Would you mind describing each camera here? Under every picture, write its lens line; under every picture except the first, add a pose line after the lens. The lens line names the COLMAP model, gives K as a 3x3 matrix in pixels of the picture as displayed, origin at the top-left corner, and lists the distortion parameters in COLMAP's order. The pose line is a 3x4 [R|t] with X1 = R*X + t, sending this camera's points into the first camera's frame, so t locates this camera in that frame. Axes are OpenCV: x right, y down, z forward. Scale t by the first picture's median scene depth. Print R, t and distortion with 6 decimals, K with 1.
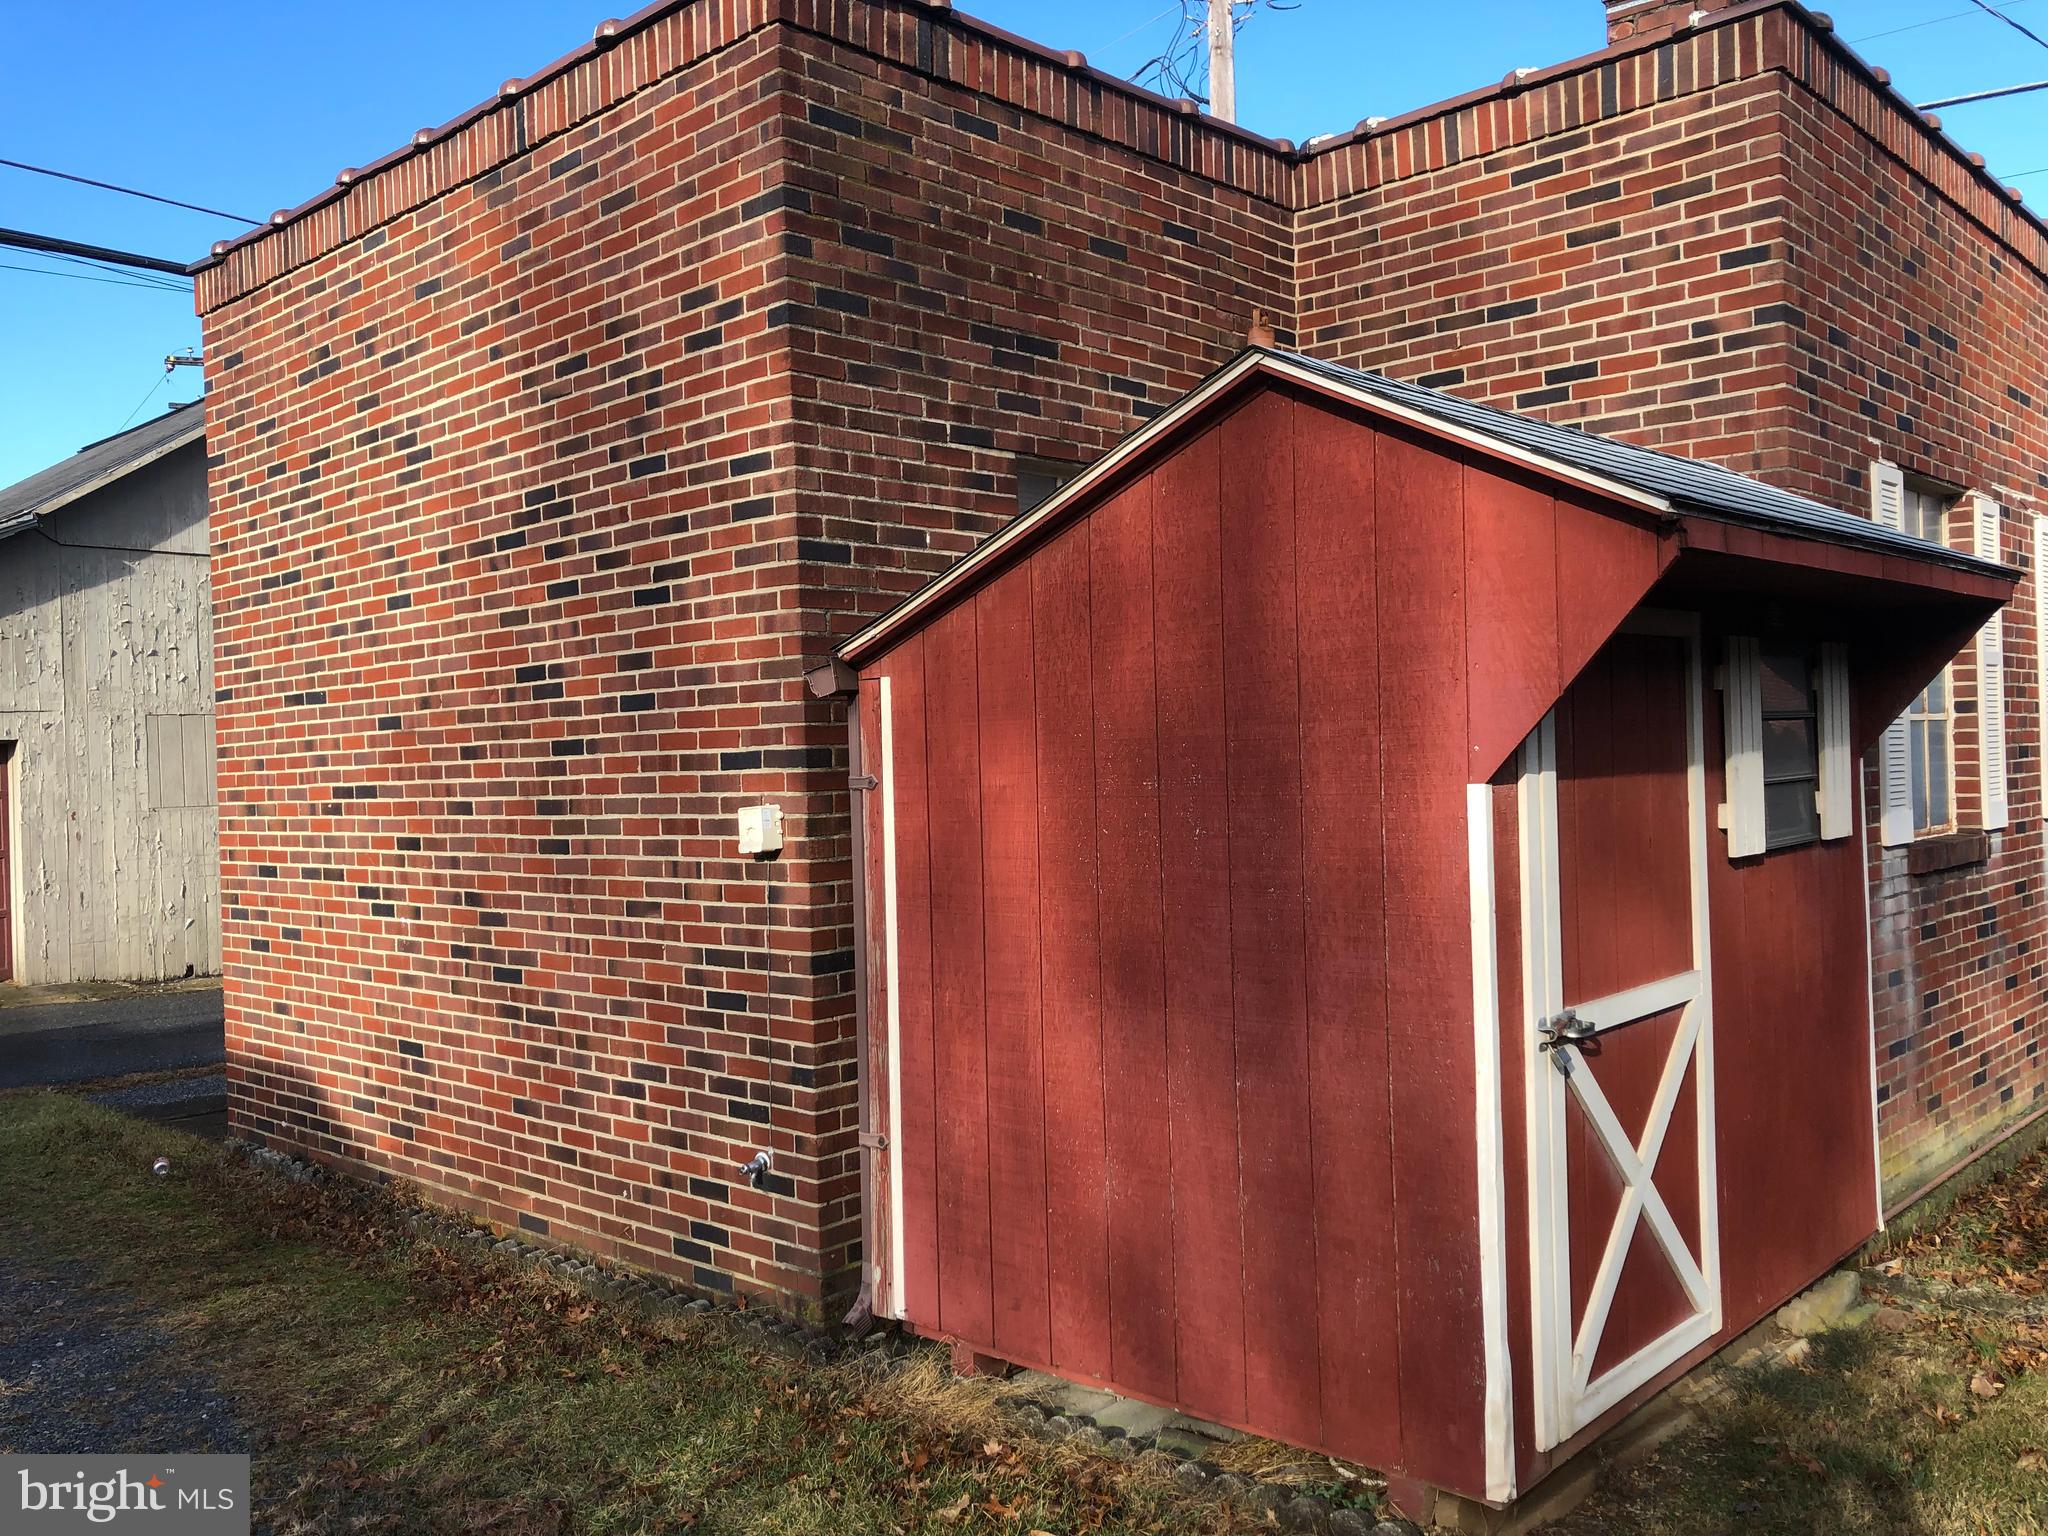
lens RADIAL K [[1678.1, 0, 1023.2], [0, 1678.1, 765.8], [0, 0, 1]] dist [0.026881, 0.001123]
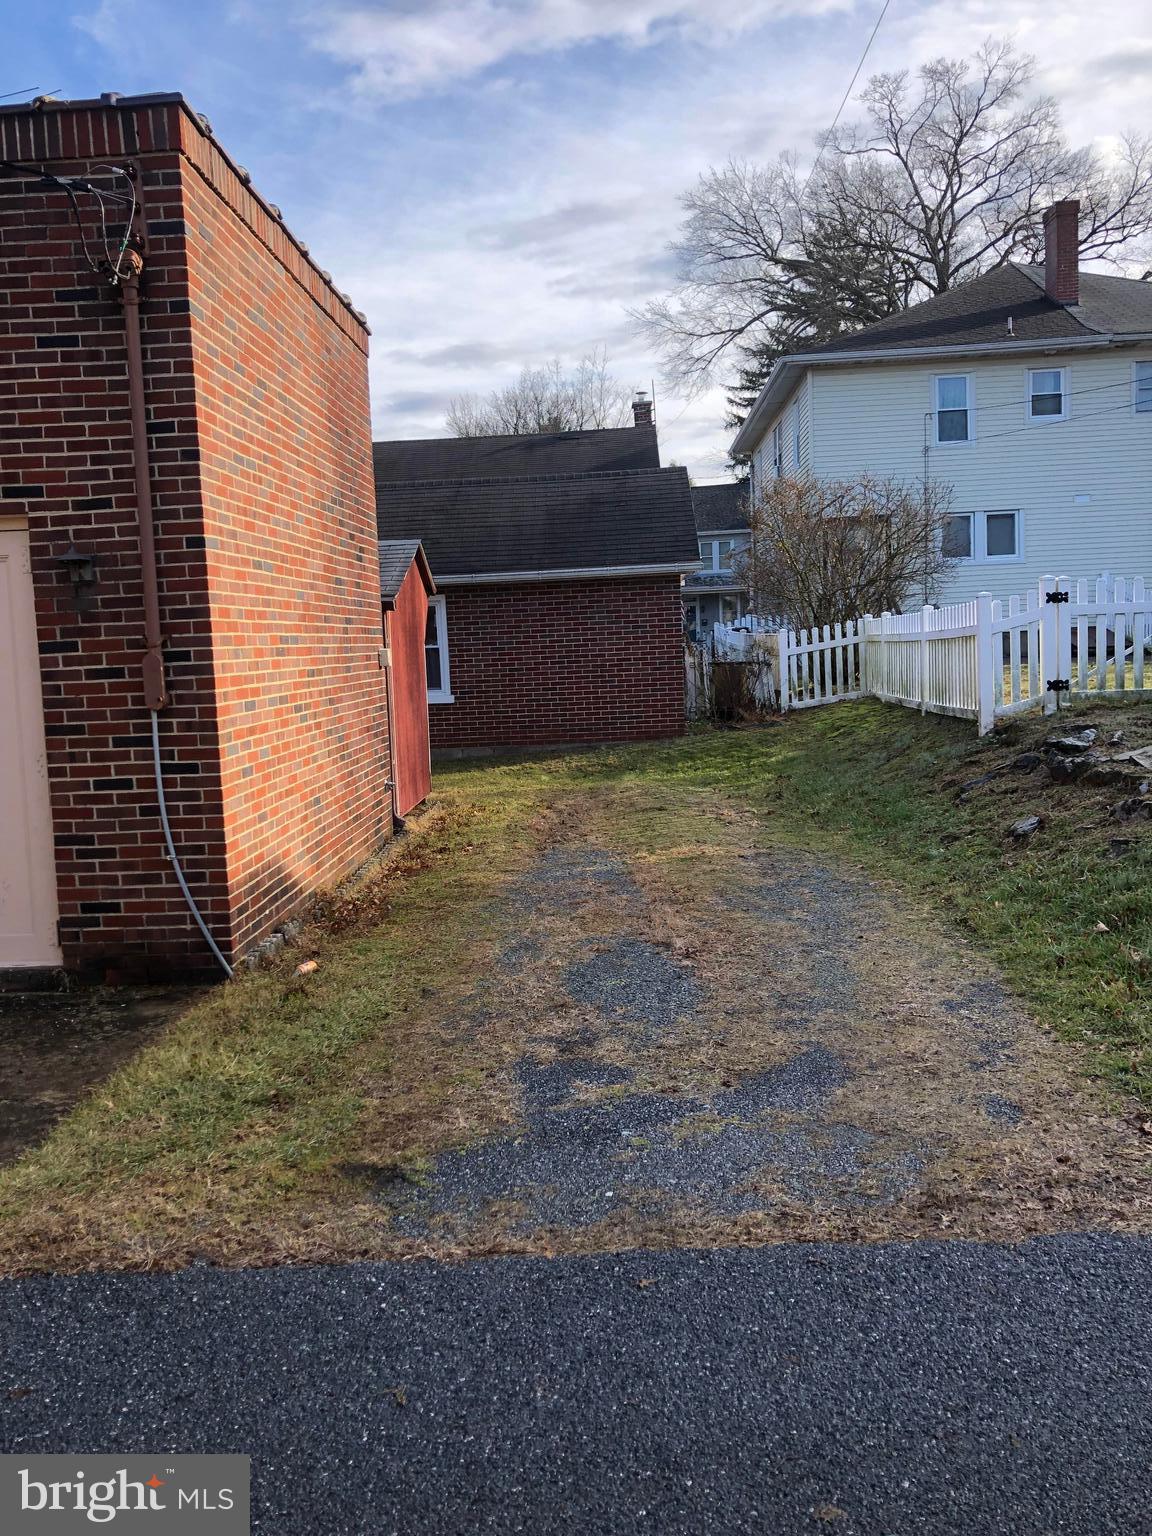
lens RADIAL K [[1258.6, 0, 557.7], [0, 1258.6, 748.1], [0, 0, 1]] dist [0.026881, 0.001123]
pose [[-0.644162, -0.011811, 0.764798, -1.590217], [0.056131, 0.996455, 0.062666, 0.061741], [-0.762827, 0.083296, -0.641215, 1.772727]]
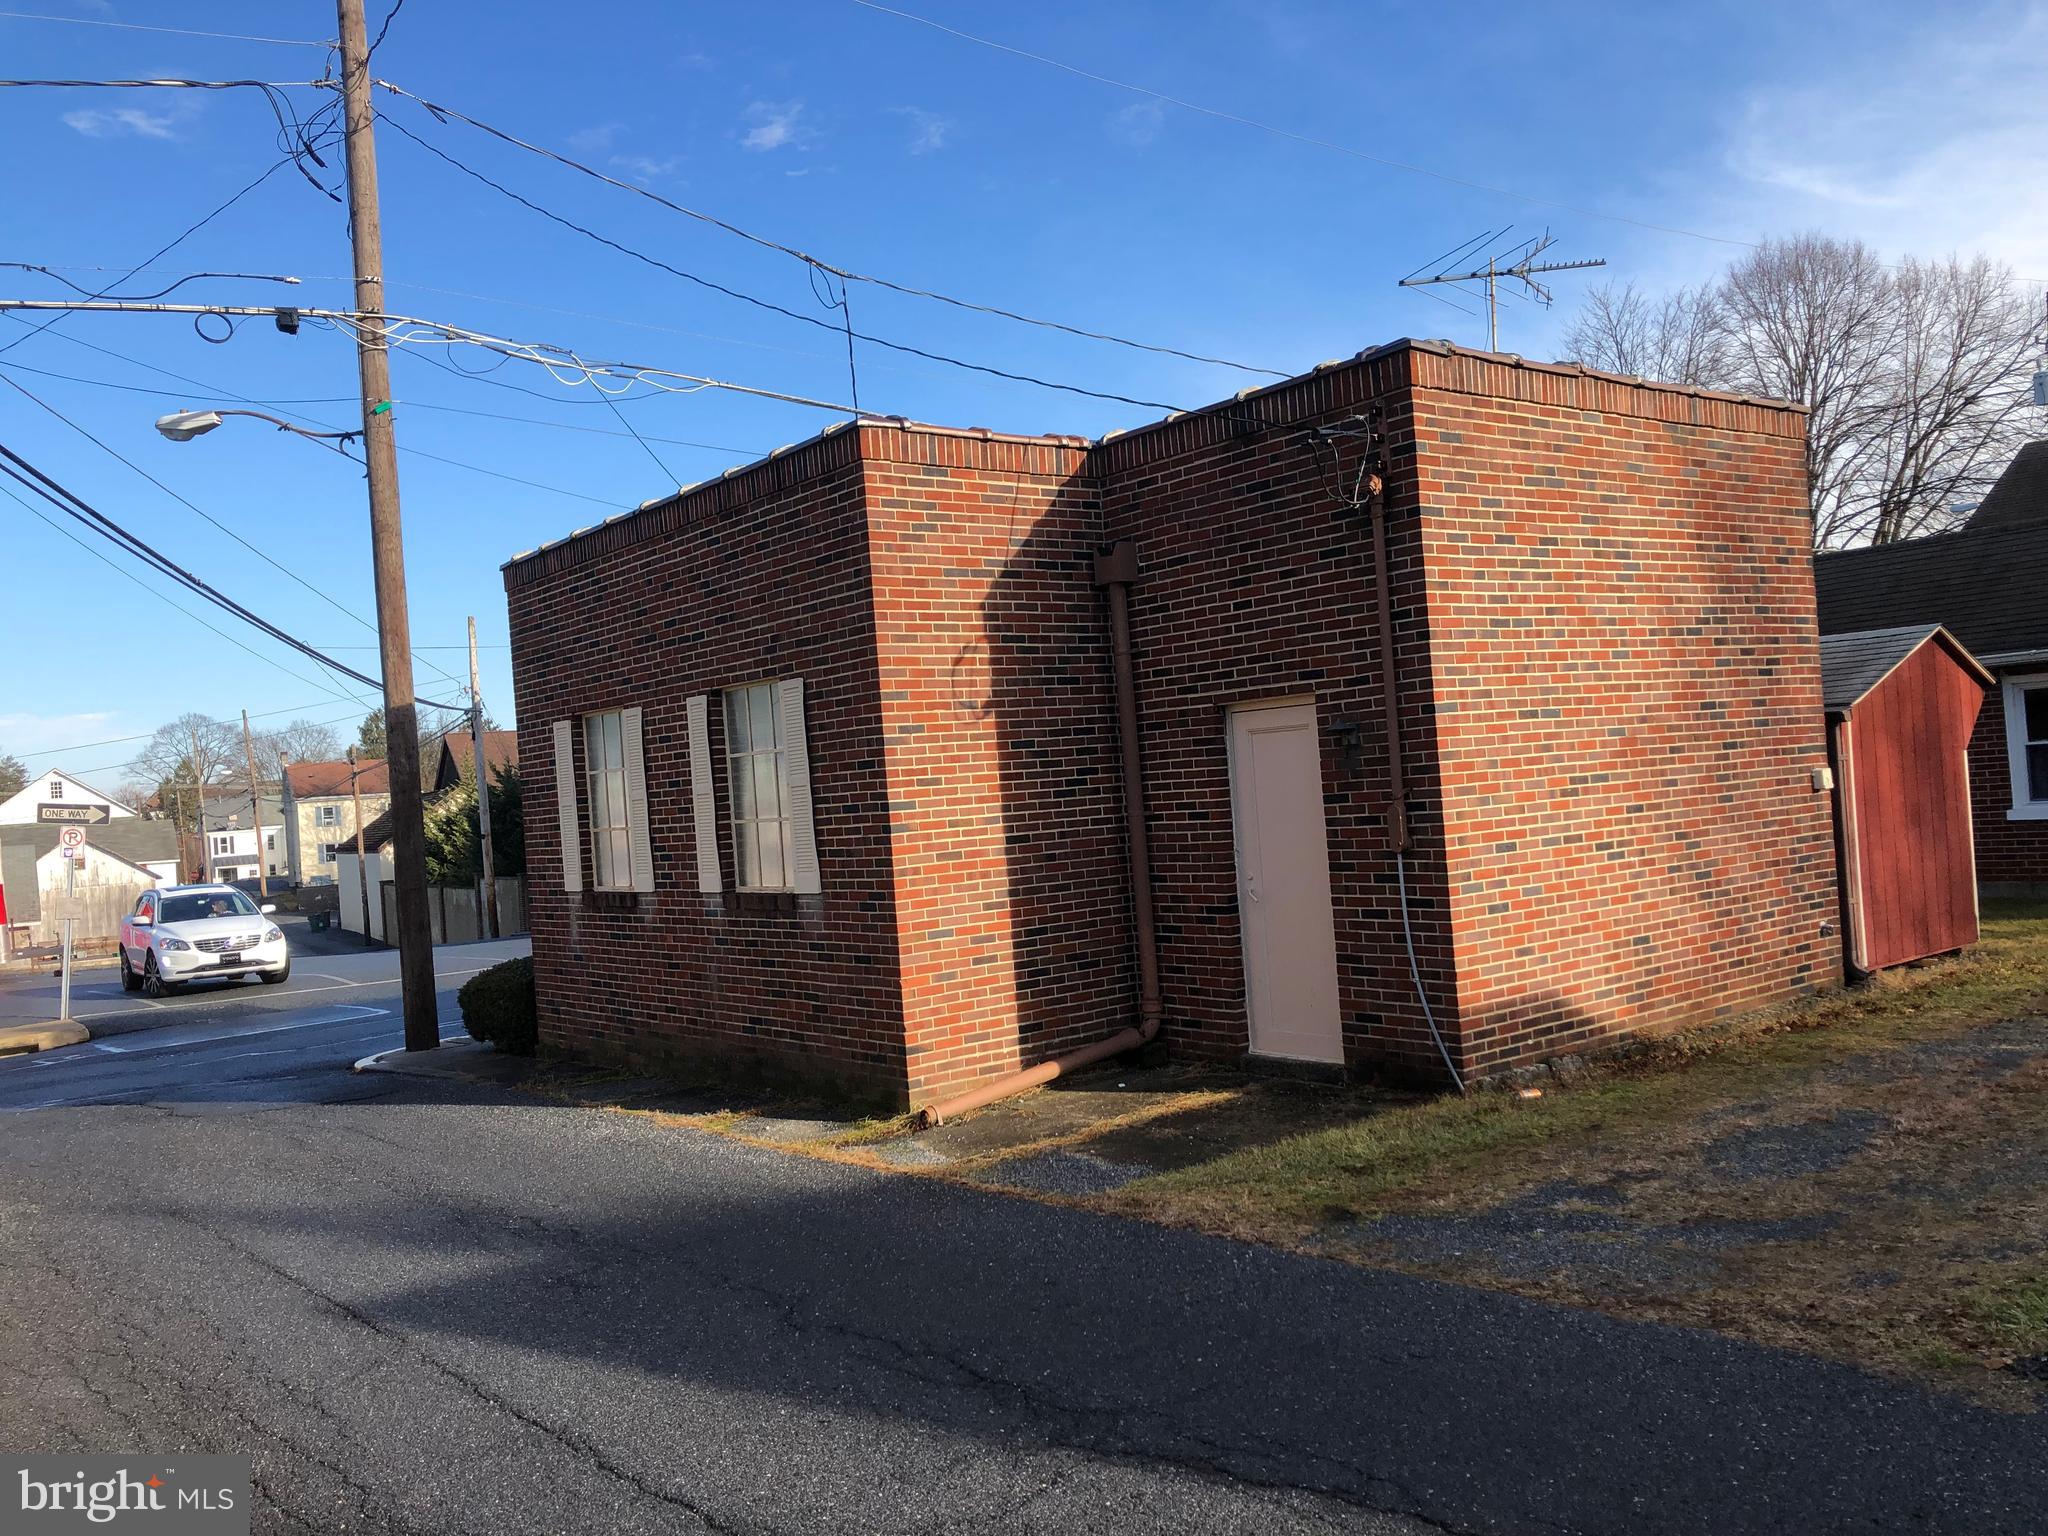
lens RADIAL K [[1678.1, 0, 1024.5], [0, 1678.1, 768.5], [0, 0, 1]] dist [0.026881, 0.001123]
pose [[0.146654, 0.028611, 0.988774, -2.222233], [0.064609, 0.997170, -0.038436, 0.035913], [-0.987076, 0.069520, 0.144390, 1.481960]]
